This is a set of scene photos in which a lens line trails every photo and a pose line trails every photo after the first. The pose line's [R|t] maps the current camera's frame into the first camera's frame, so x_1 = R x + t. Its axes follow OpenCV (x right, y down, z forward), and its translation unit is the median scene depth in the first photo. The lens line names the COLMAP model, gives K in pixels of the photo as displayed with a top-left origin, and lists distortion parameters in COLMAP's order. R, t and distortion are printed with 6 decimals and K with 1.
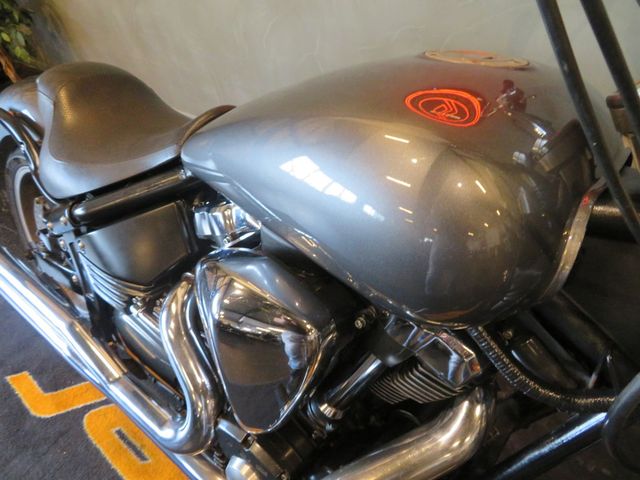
lens RADIAL K [[455.5, 0, 316.9], [0, 455.5, 244.3], [0, 0, 1]] dist [-0.002804, -0.004656]
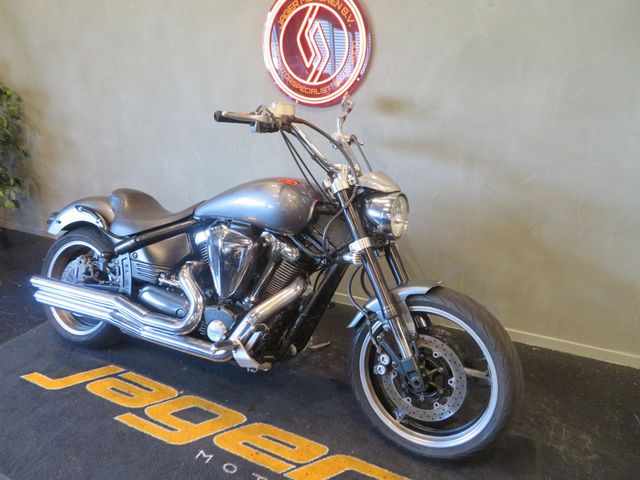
lens RADIAL K [[455.5, 0, 316.3], [0, 455.5, 238.7], [0, 0, 1]] dist [-0.002804, -0.004656]
pose [[0.965297, 0.049100, 0.256498, -0.173288], [0.064856, 0.906326, -0.417572, 0.674450], [-0.252973, 0.419716, 0.871690, -0.889649]]
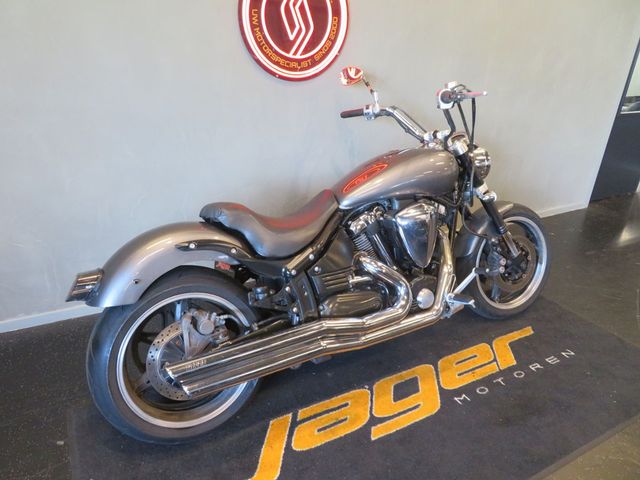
lens RADIAL K [[455.5, 0, 318.9], [0, 455.5, 242.3], [0, 0, 1]] dist [-0.002804, -0.004656]
pose [[0.351332, -0.229278, 0.907743, -1.616355], [0.581998, 0.812946, -0.019921, -0.033404], [-0.733379, 0.535303, 0.419054, 0.101575]]
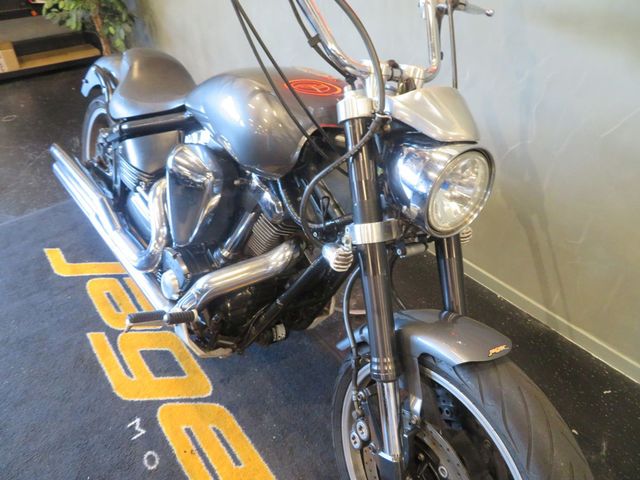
lens RADIAL K [[455.5, 0, 318.1], [0, 455.5, 241.0], [0, 0, 1]] dist [-0.002804, -0.004656]
pose [[0.967957, 0.238504, -0.078577, 0.294515], [-0.245342, 0.964921, -0.093462, 0.226880], [0.053530, 0.109746, 0.992517, -0.434195]]
